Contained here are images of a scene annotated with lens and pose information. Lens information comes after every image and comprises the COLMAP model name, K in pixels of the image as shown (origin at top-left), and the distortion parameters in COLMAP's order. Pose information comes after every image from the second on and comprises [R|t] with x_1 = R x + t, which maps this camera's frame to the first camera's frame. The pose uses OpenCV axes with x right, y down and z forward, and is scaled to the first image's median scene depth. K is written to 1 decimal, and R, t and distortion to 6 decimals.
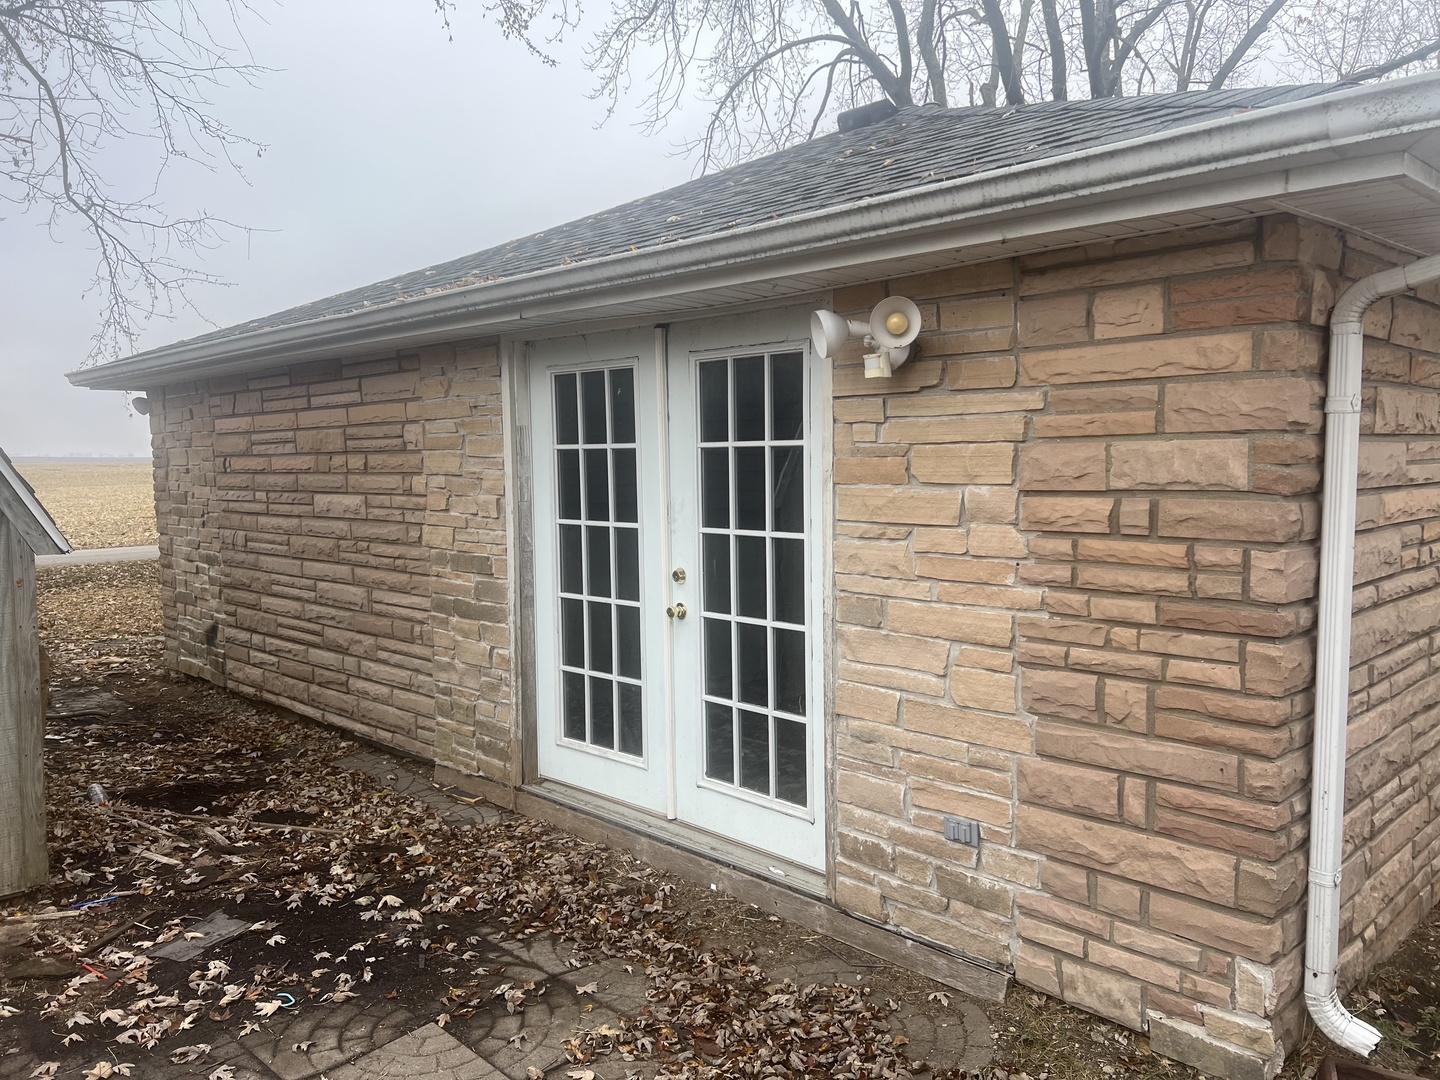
lens RADIAL K [[1086.0, 0, 724.6], [0, 1086.0, 547.7], [0, 0, 1]] dist [0.046228, -0.047085]
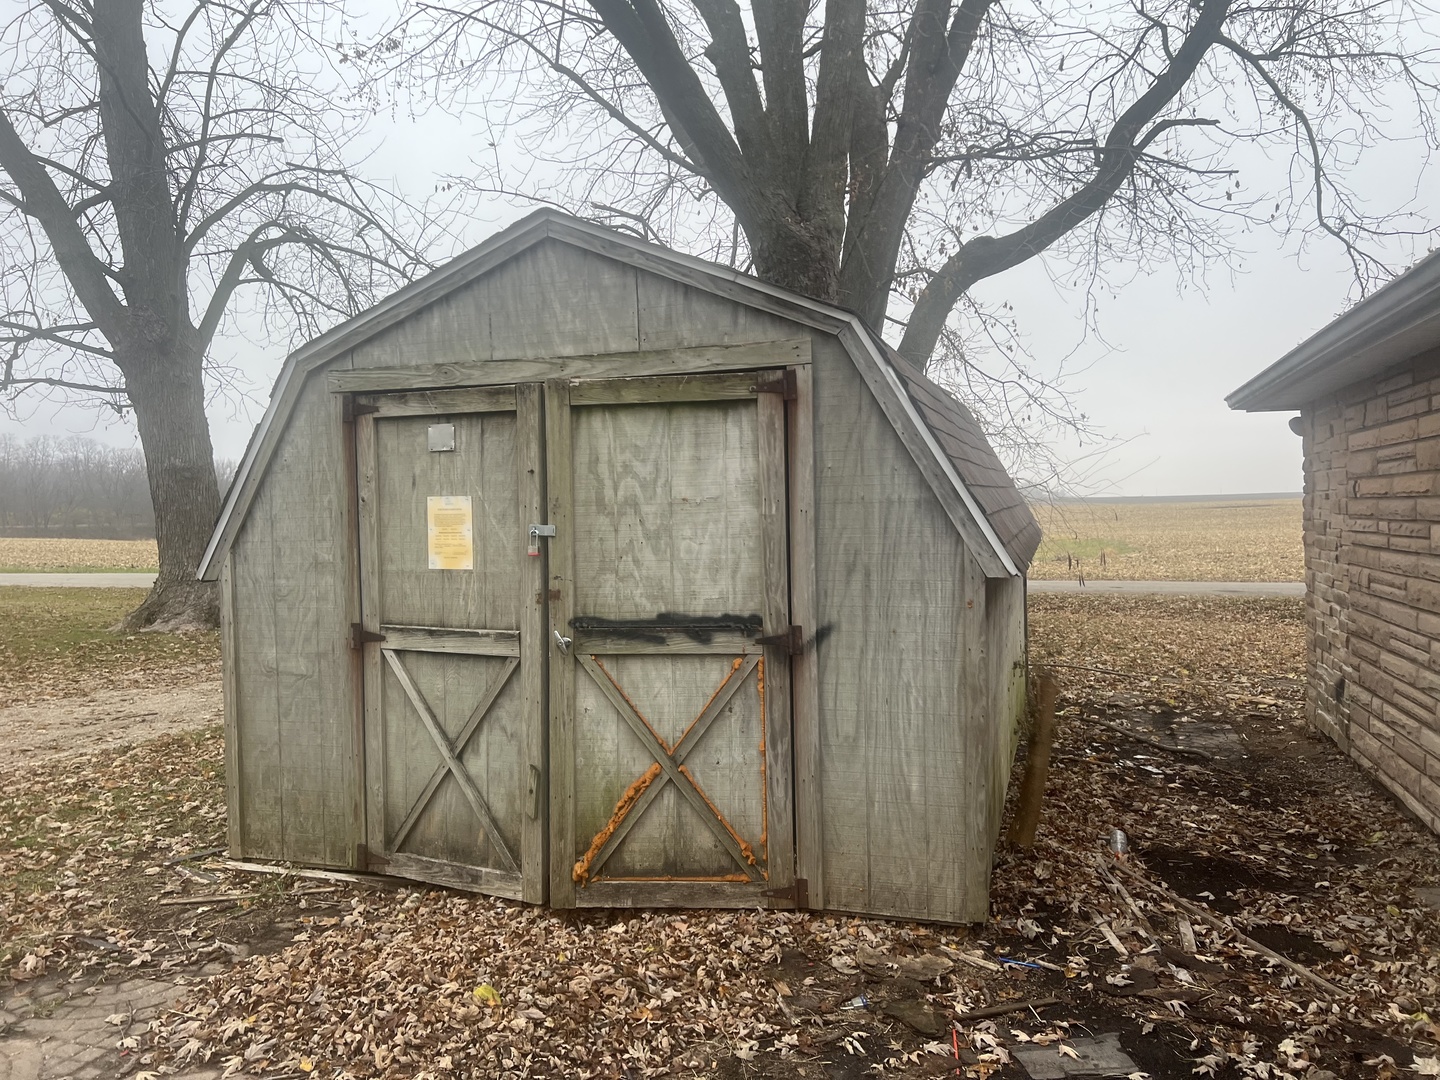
lens RADIAL K [[1086.0, 0, 717.9], [0, 1086.0, 529.9], [0, 0, 1]] dist [0.046228, -0.047085]
pose [[0.469179, 0.026542, -0.882704, 0.066551], [-0.067142, 0.997727, -0.005687, -0.008516], [0.880547, 0.061935, 0.469894, 0.223061]]
